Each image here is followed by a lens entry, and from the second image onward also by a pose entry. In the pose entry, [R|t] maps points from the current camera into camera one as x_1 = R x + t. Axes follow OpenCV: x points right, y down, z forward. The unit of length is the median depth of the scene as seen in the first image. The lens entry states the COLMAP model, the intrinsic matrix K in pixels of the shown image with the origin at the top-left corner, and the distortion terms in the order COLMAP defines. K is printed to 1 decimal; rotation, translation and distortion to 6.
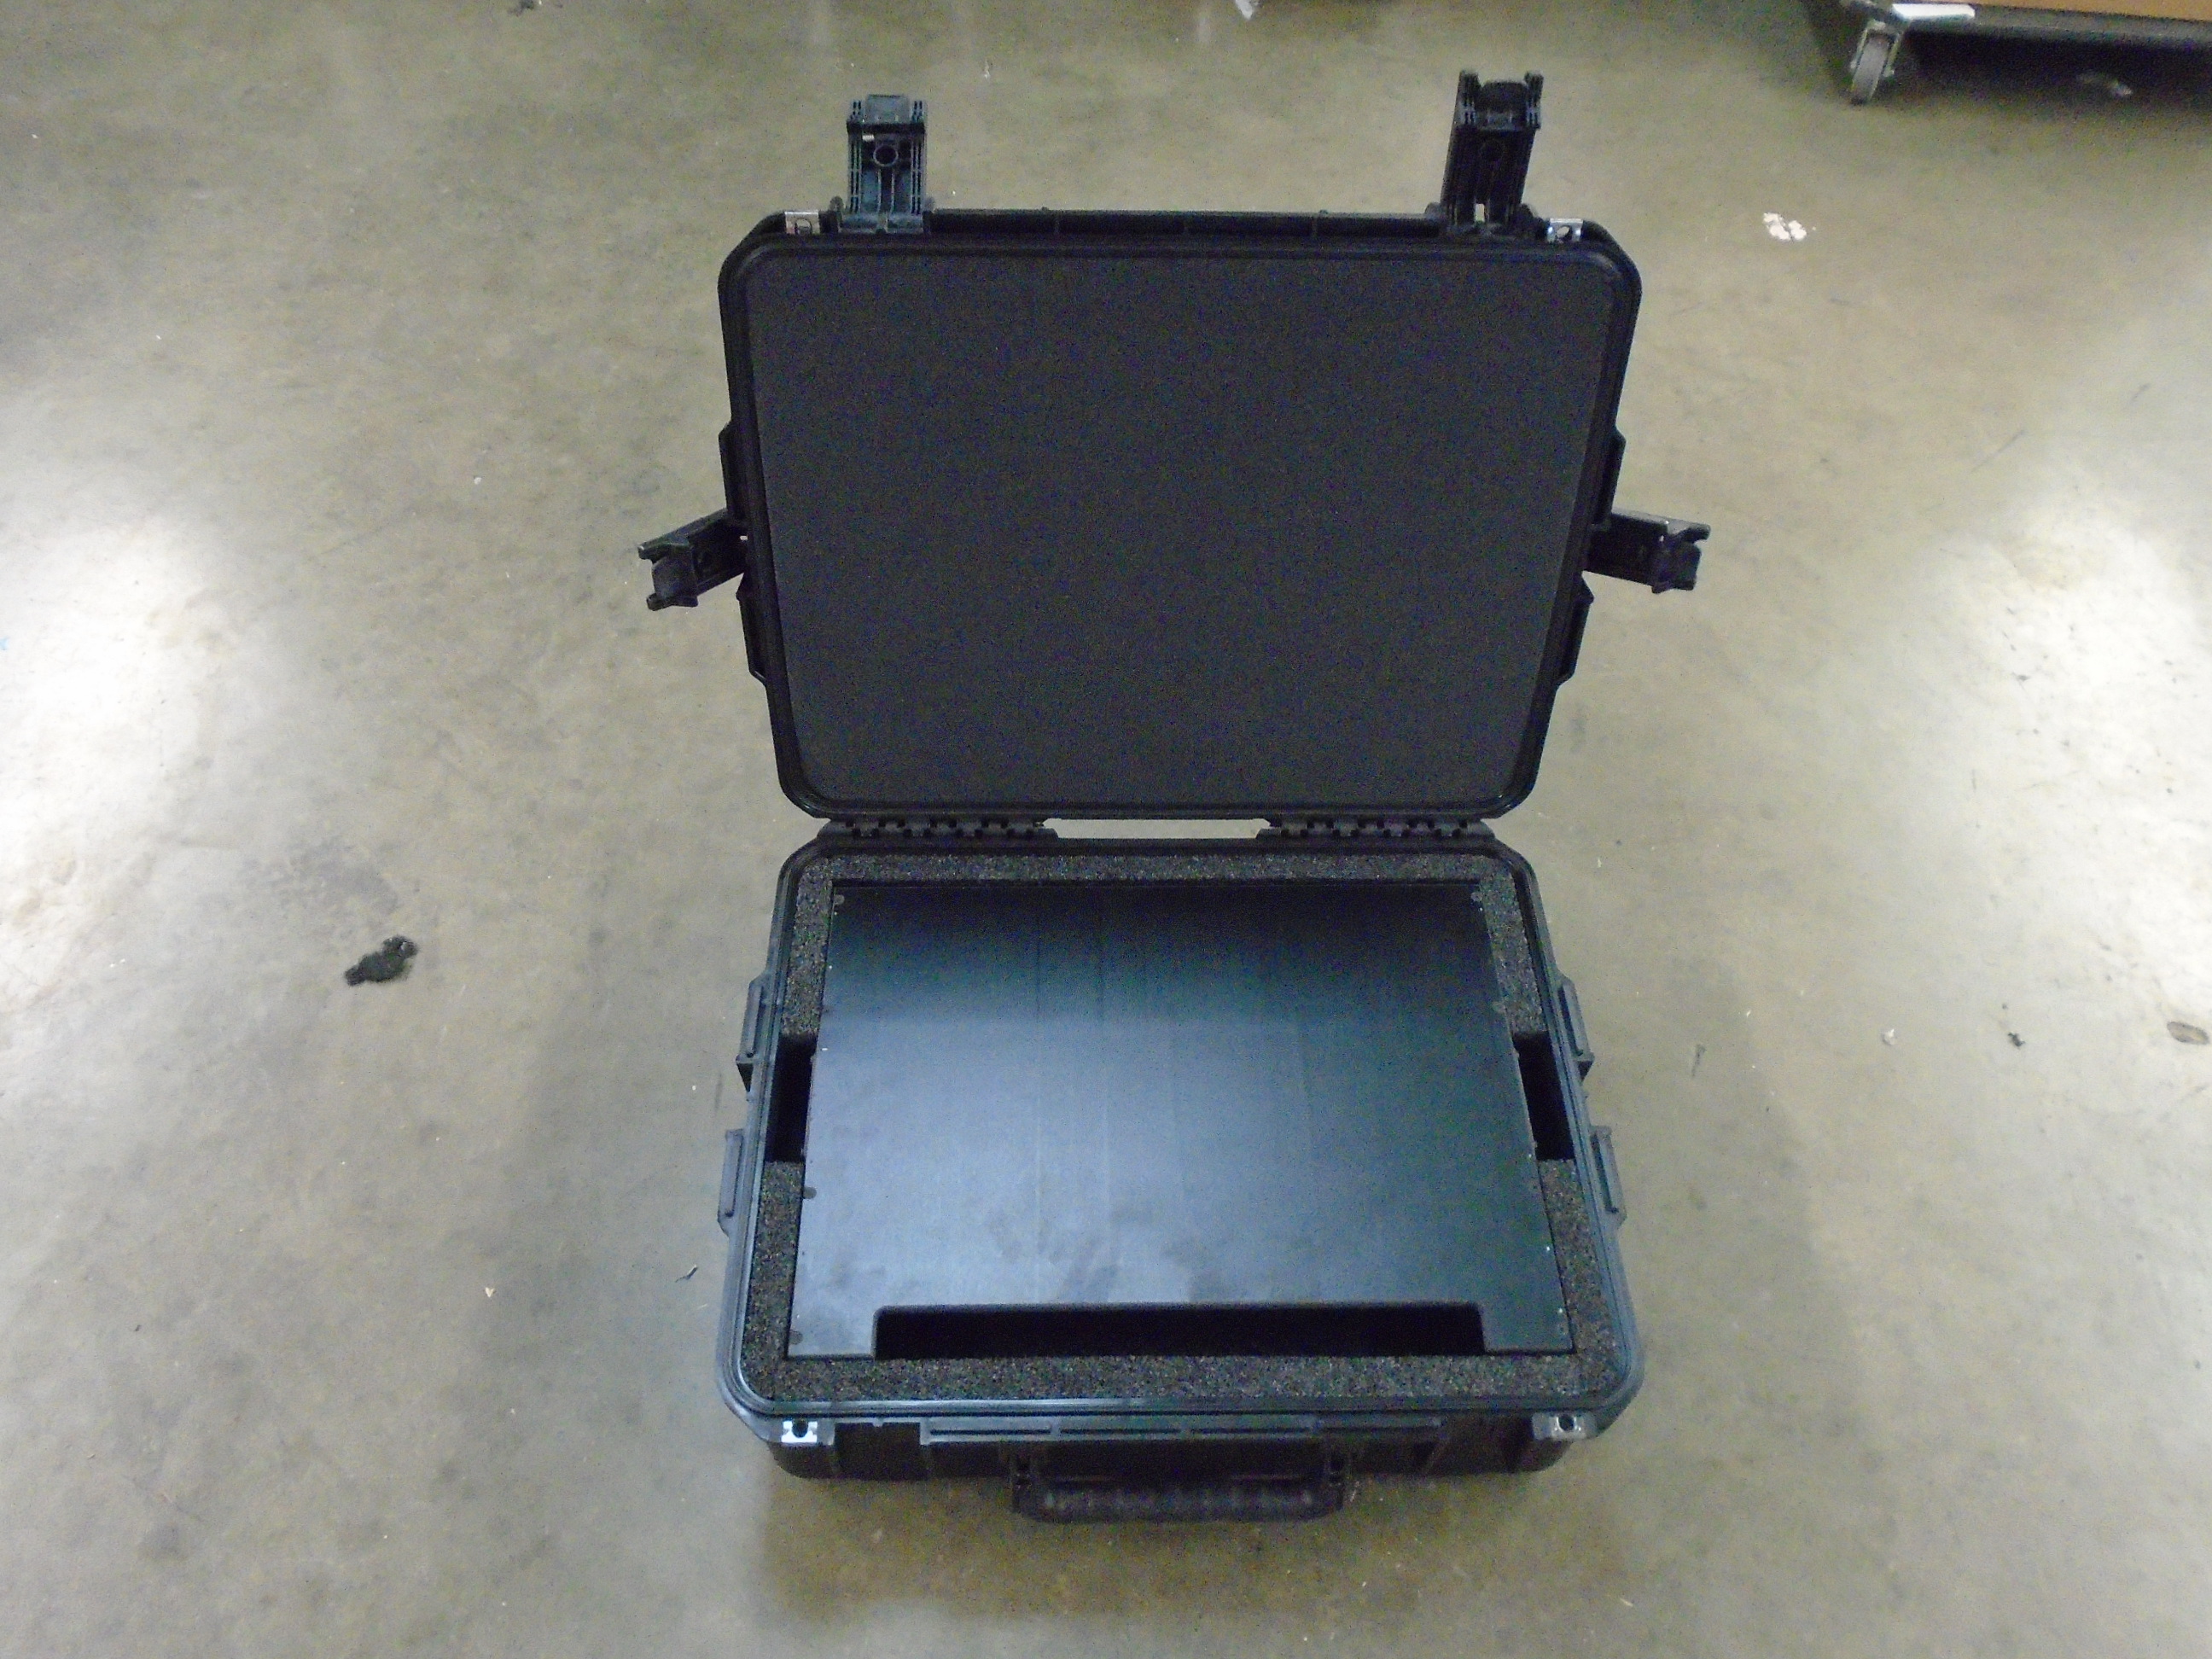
lens RADIAL K [[1692.8, 0, 1106.0], [0, 1692.8, 829.5], [0, 0, 1]] dist [-0.008283, 0.001628]
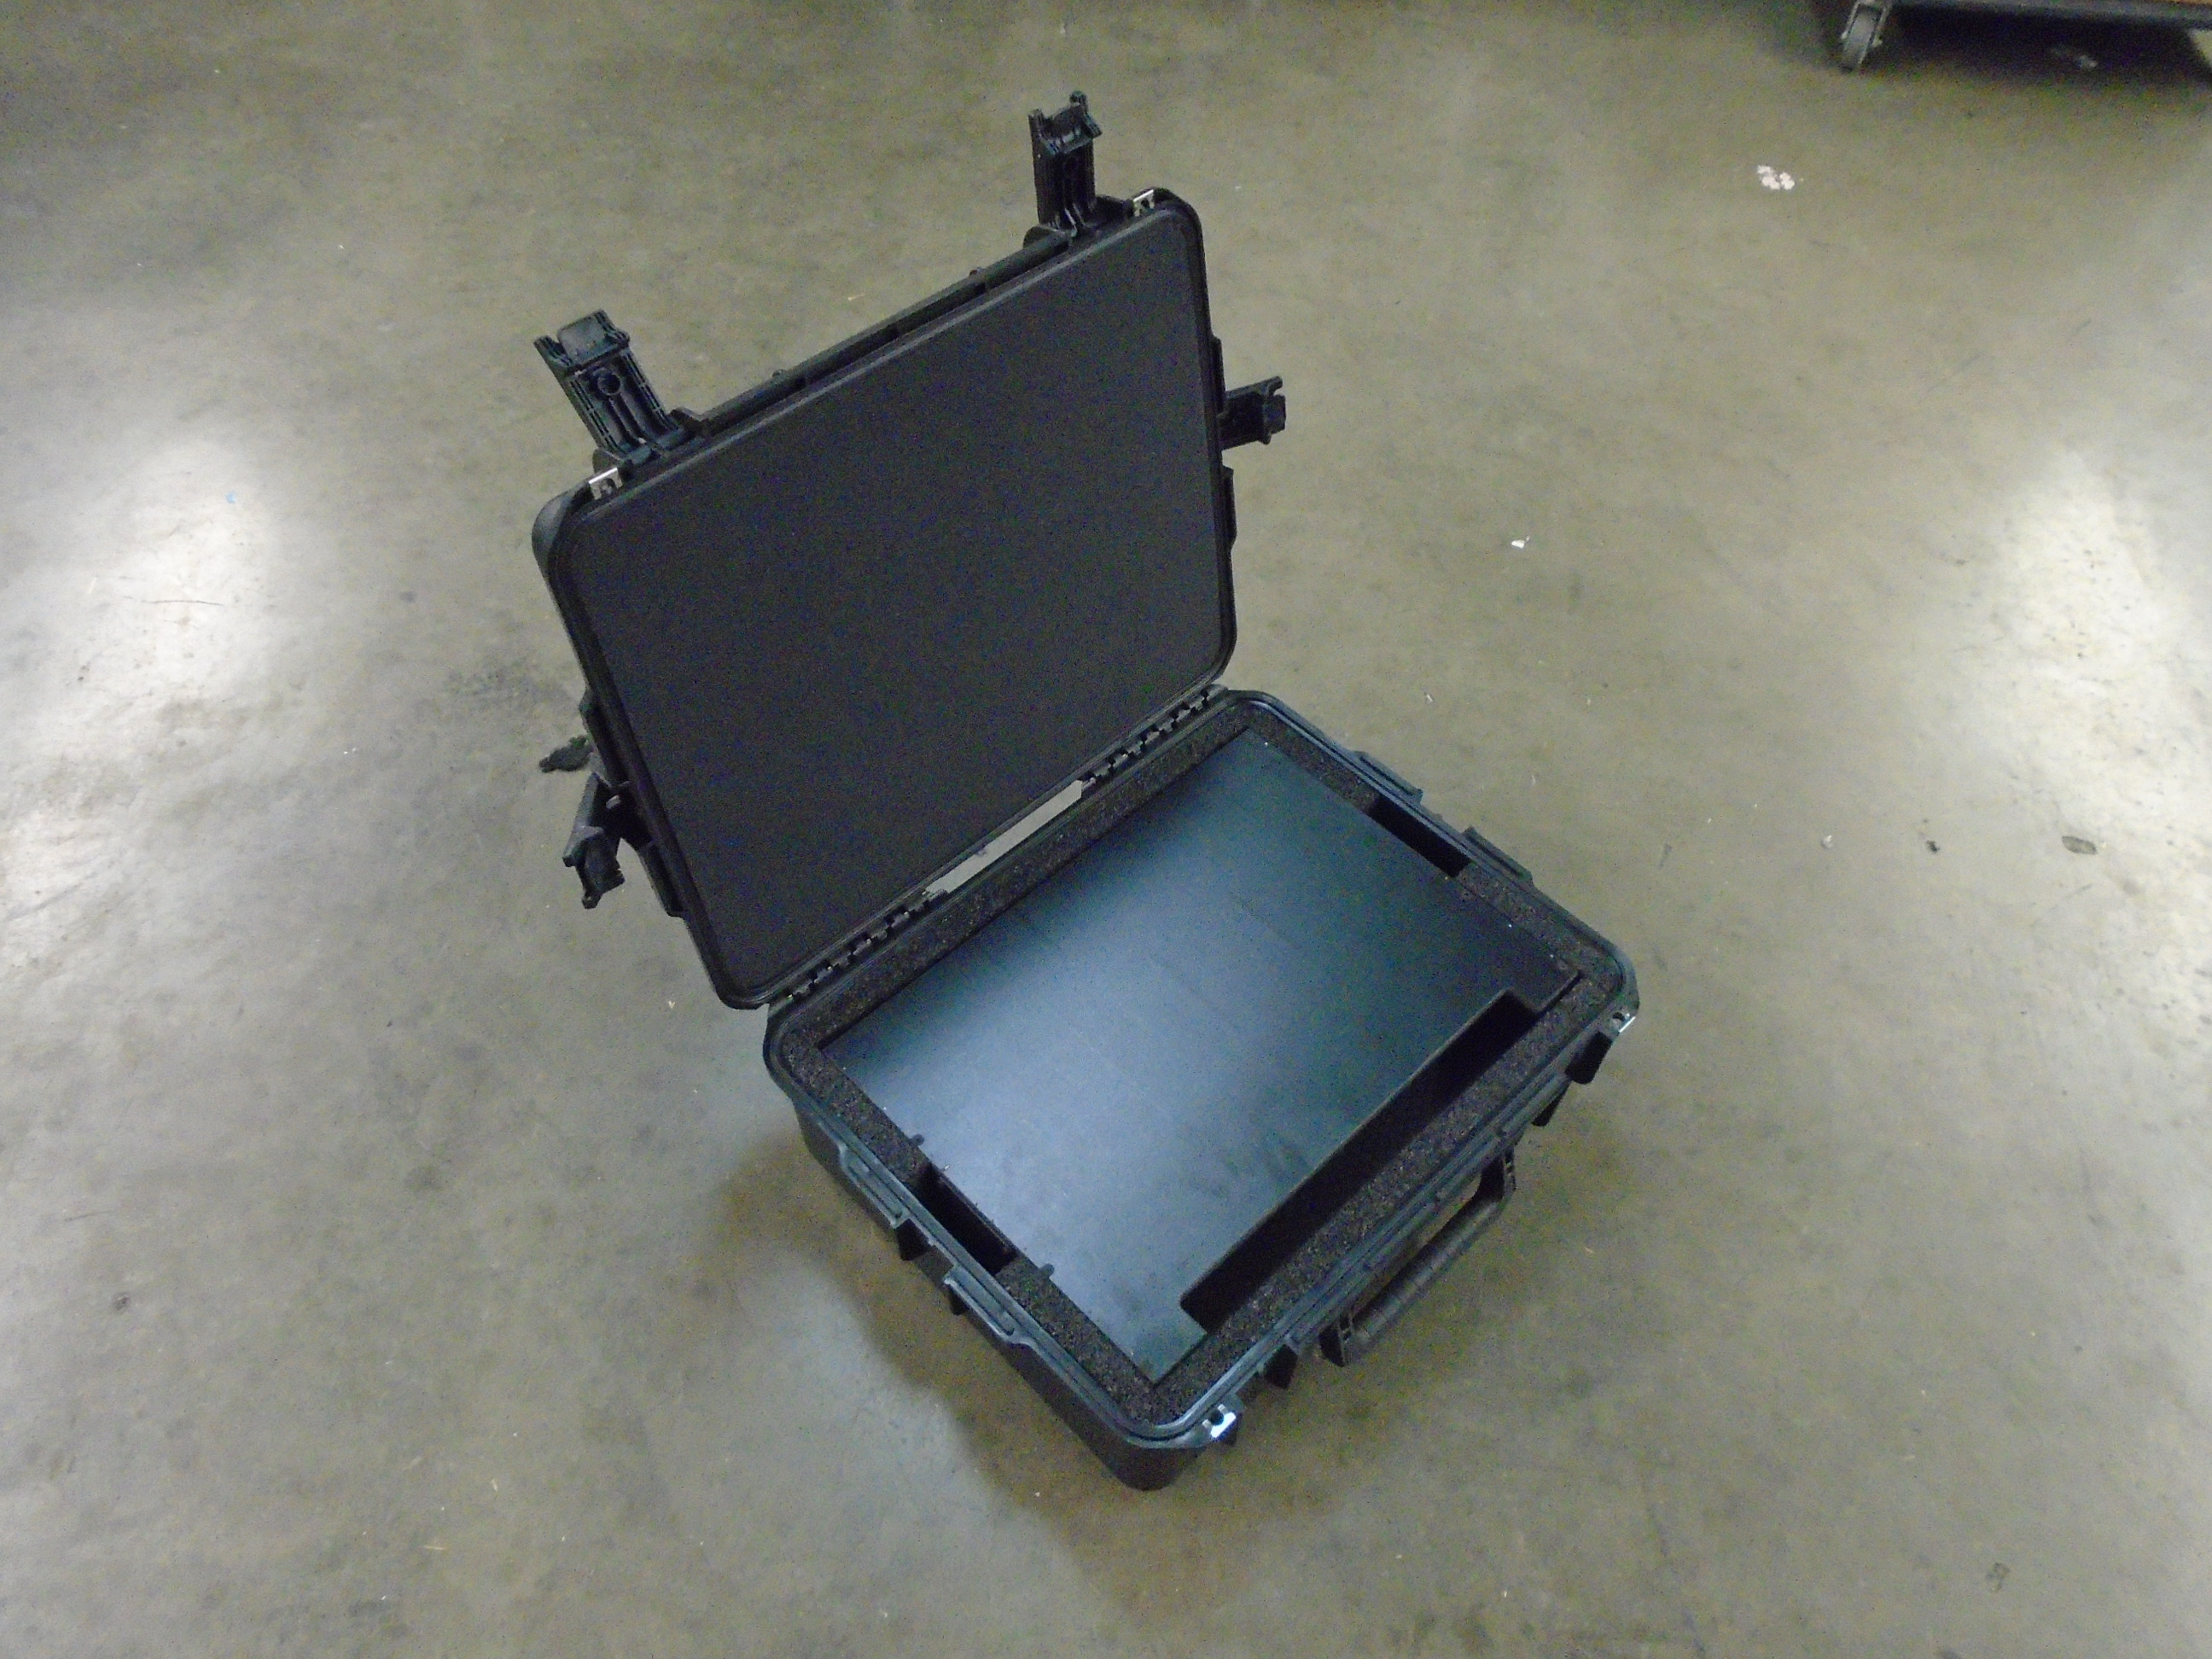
lens RADIAL K [[1692.8, 0, 1106.0], [0, 1692.8, 829.5], [0, 0, 1]] dist [-0.008283, 0.001628]
pose [[0.729626, -0.542084, 0.416882, -0.419437], [0.529576, 0.833592, 0.157081, -0.160384], [-0.432661, 0.106160, 0.895285, -0.014436]]
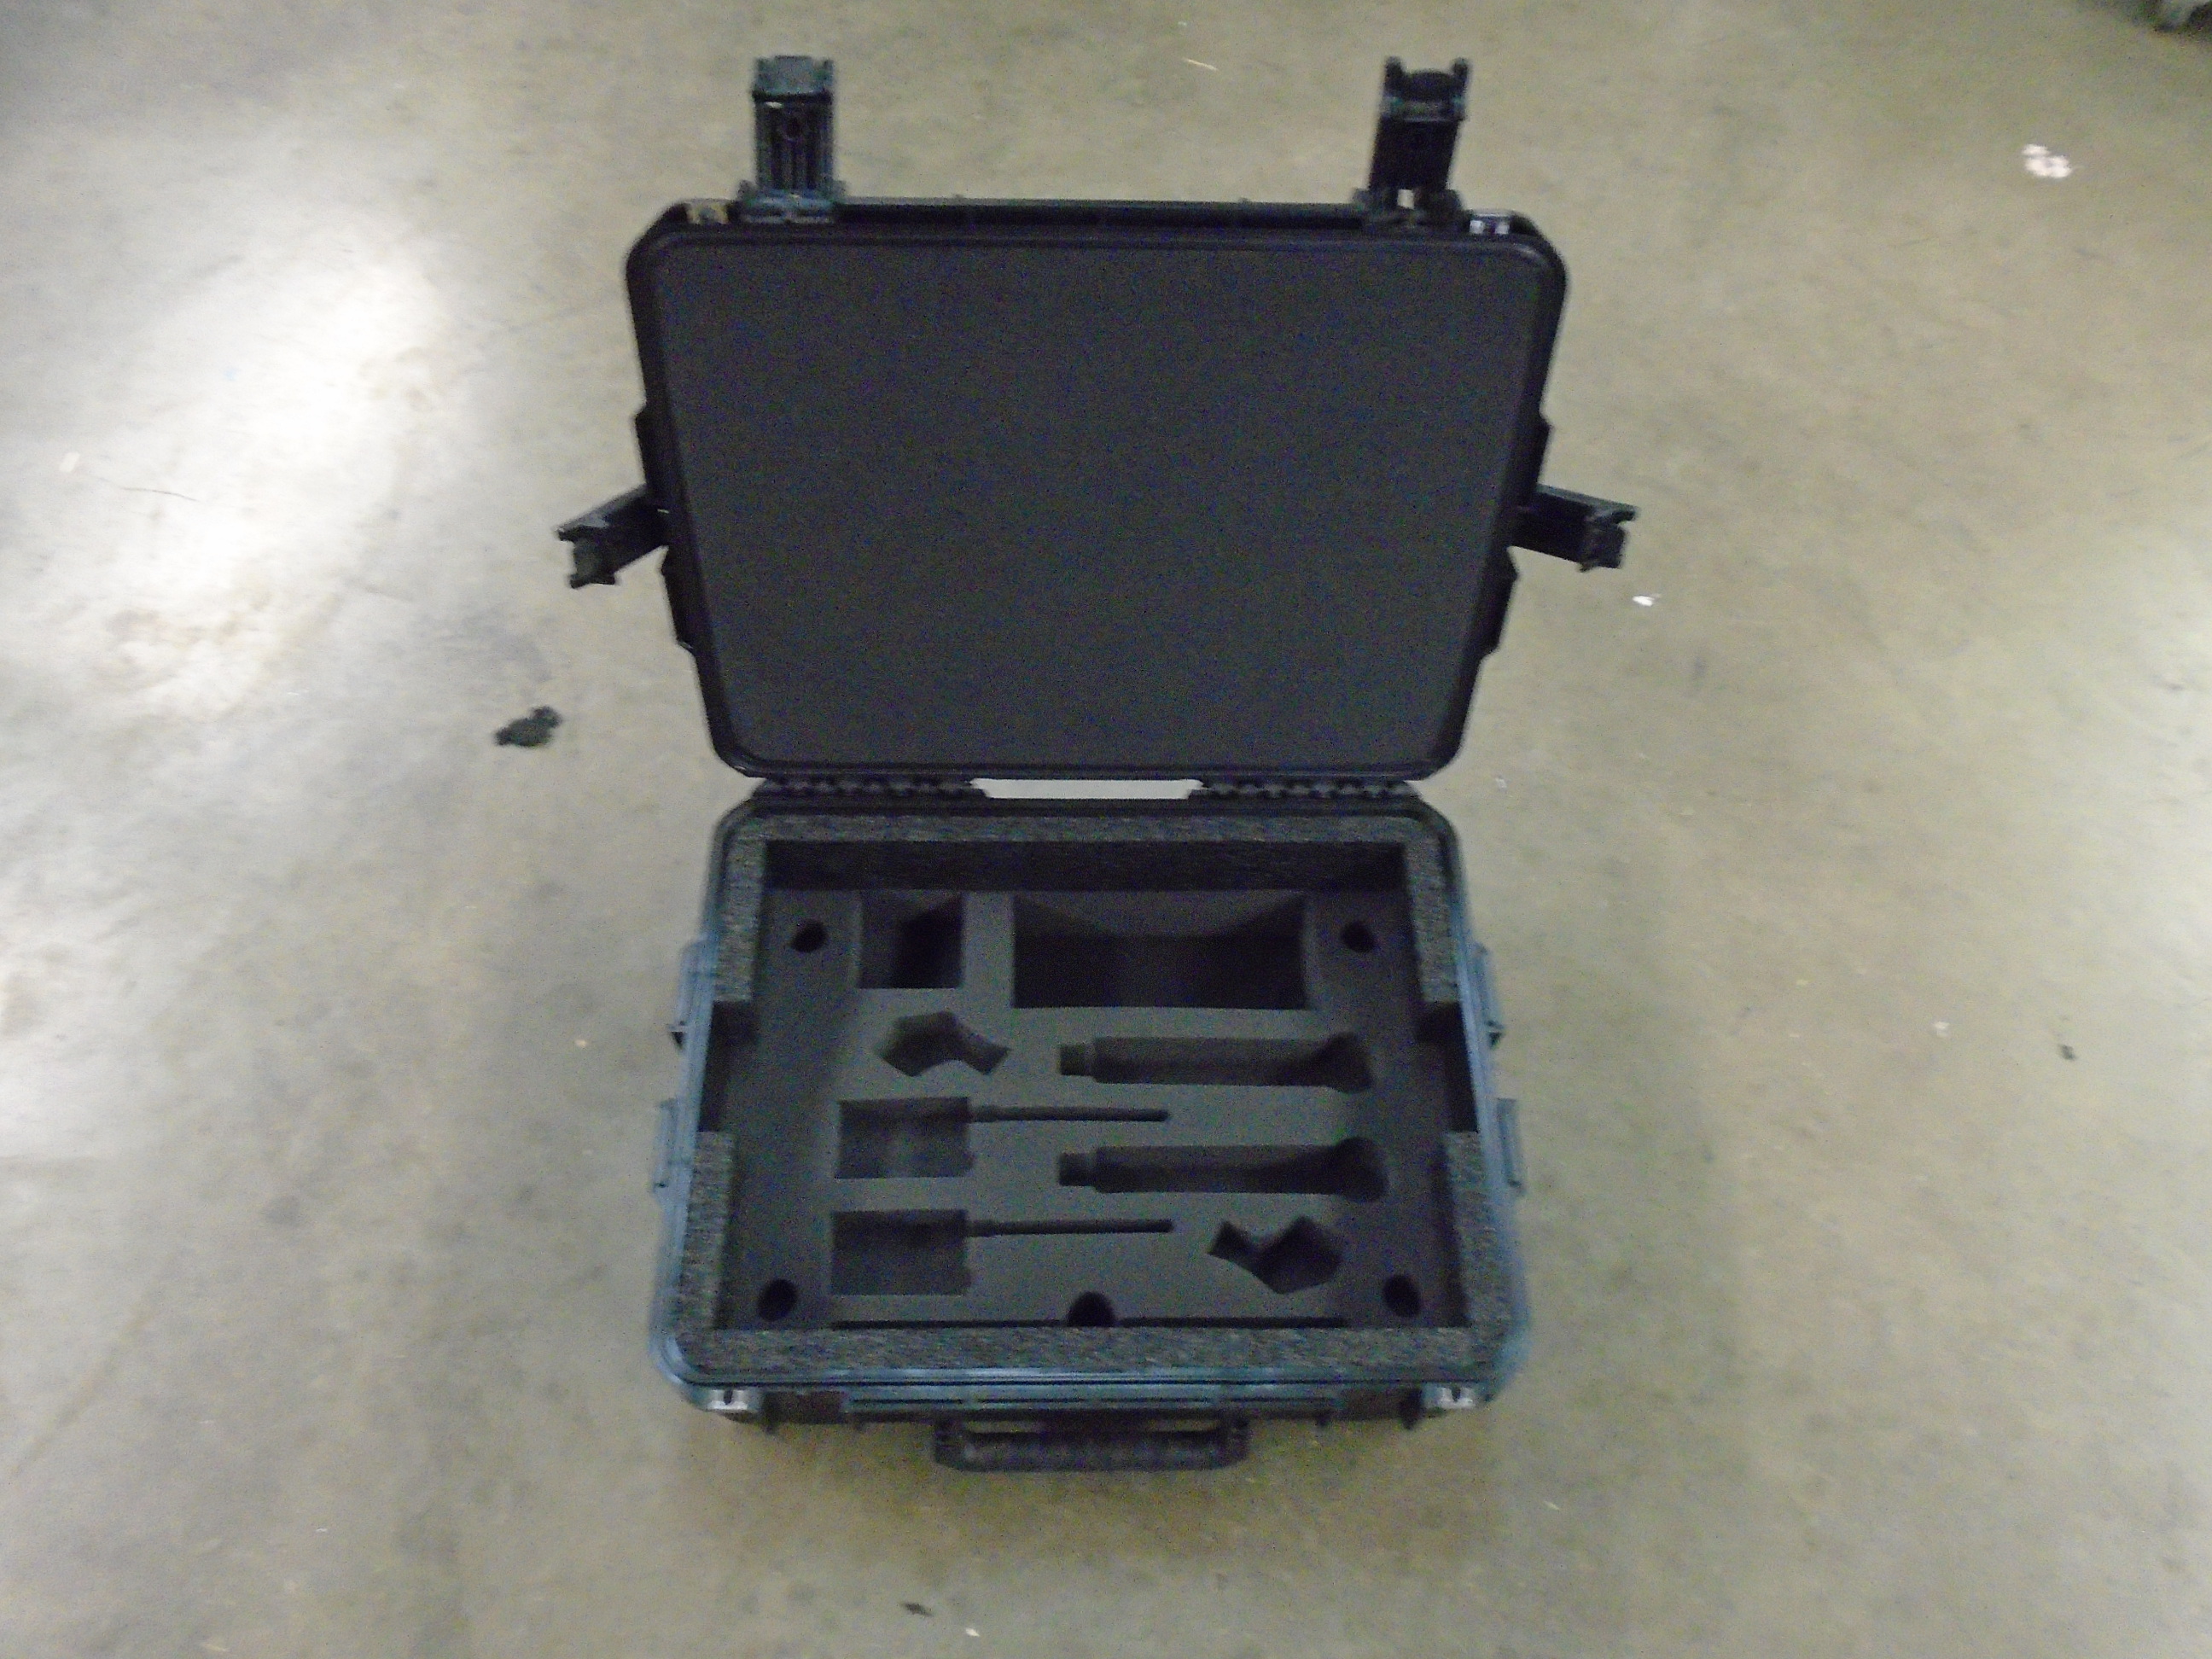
lens RADIAL K [[1692.8, 0, 1106.0], [0, 1692.8, 829.5], [0, 0, 1]] dist [-0.008283, 0.001628]
pose [[0.999984, 0.004801, 0.002910, 0.042582], [-0.005106, 0.993249, 0.115891, -0.102729], [-0.002334, -0.115904, 0.993258, -0.005924]]
